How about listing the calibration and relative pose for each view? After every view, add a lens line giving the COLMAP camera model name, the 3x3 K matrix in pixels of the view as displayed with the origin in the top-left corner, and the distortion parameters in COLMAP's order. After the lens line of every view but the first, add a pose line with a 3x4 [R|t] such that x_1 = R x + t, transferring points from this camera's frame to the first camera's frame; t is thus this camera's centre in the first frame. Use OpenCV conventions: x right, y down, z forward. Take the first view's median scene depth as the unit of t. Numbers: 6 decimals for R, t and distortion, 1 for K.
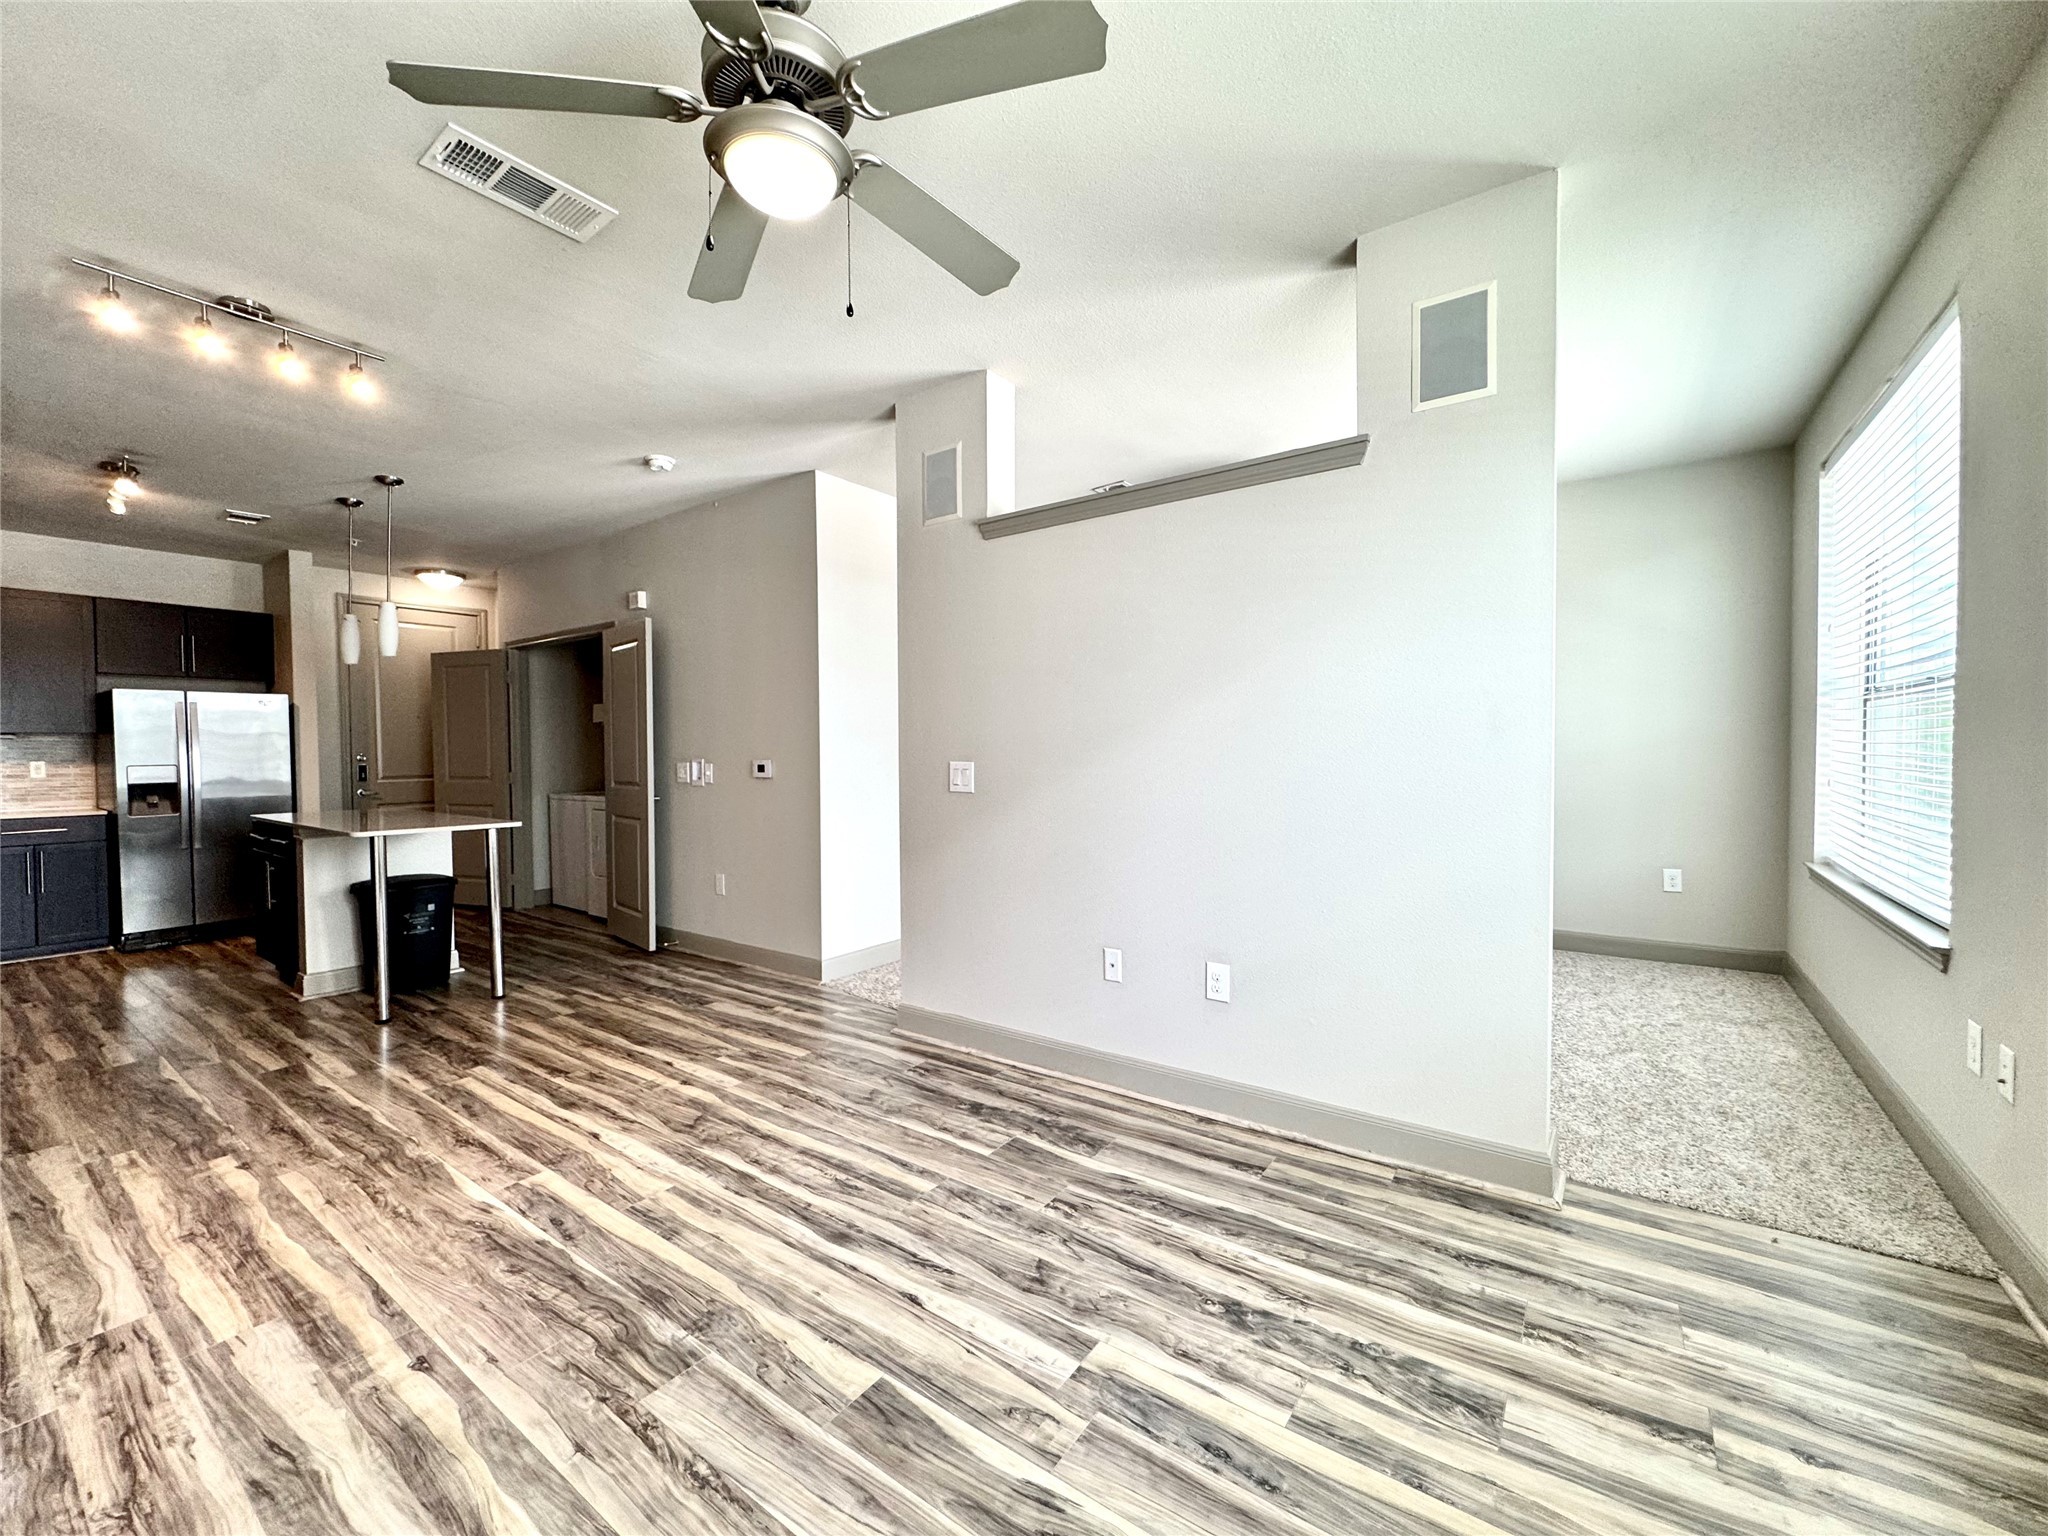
lens RADIAL K [[817.9, 0, 1025.2], [0, 817.9, 767.6], [0, 0, 1]] dist [-0.004322, 0.000683]
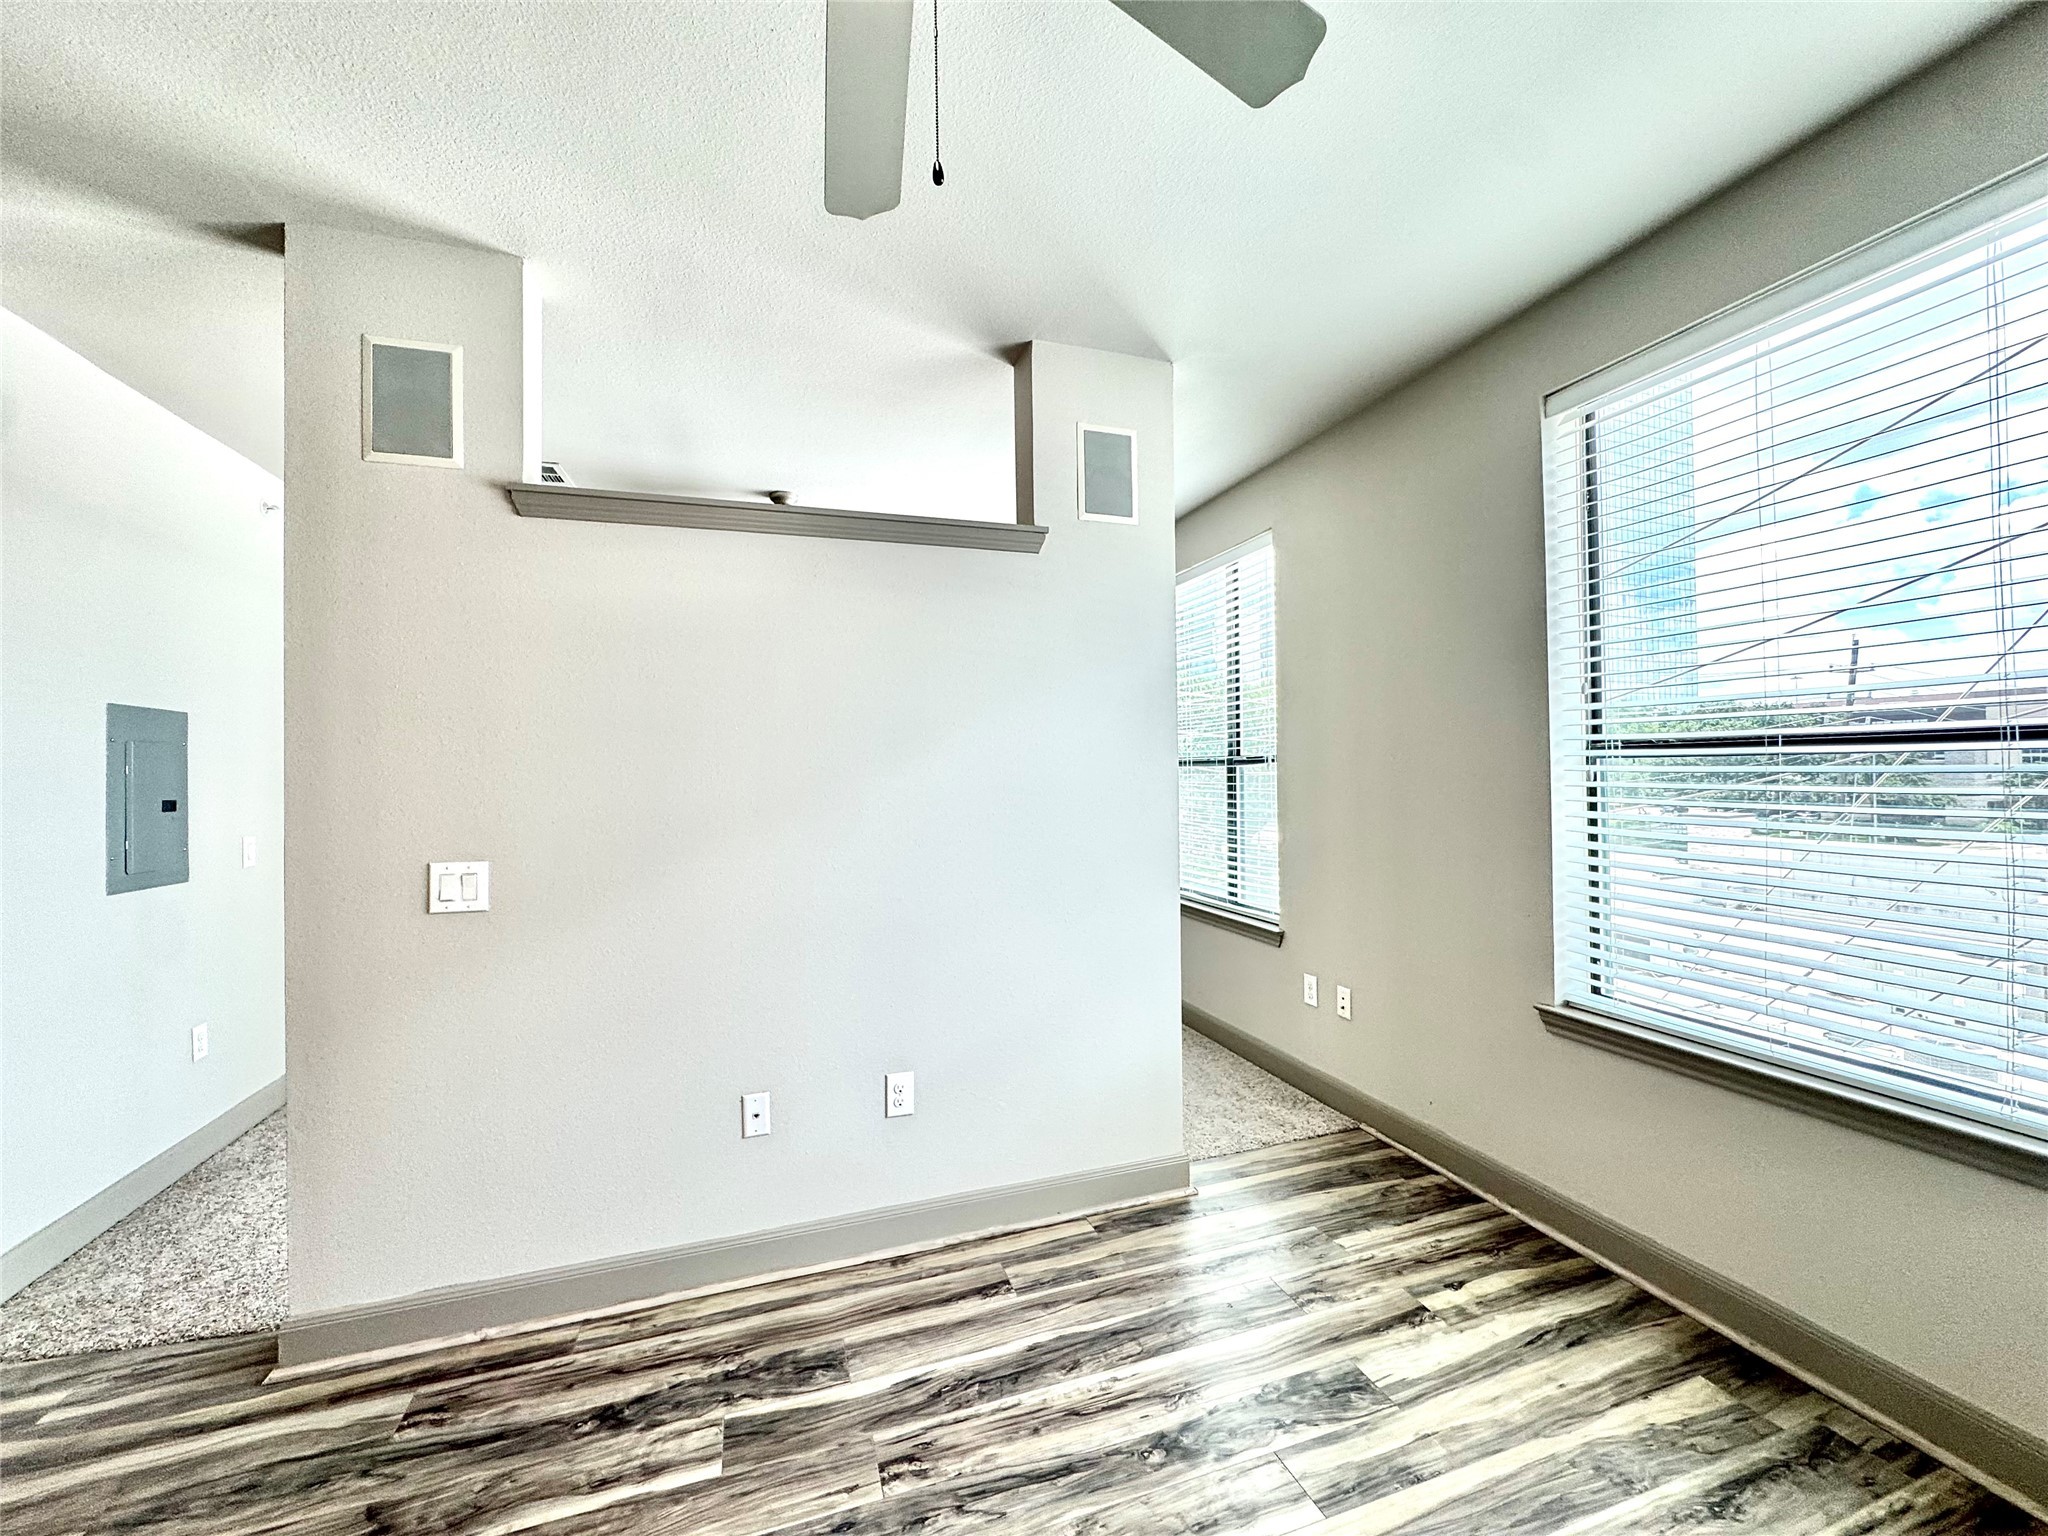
lens RADIAL K [[817.9, 0, 1022.2], [0, 817.9, 766.4], [0, 0, 1]] dist [-0.004322, 0.000683]
pose [[0.586936, 0.005592, 0.809614, -0.435582], [0.027901, 0.999243, -0.027128, -0.067412], [-0.809153, 0.038511, 0.586335, 0.399309]]
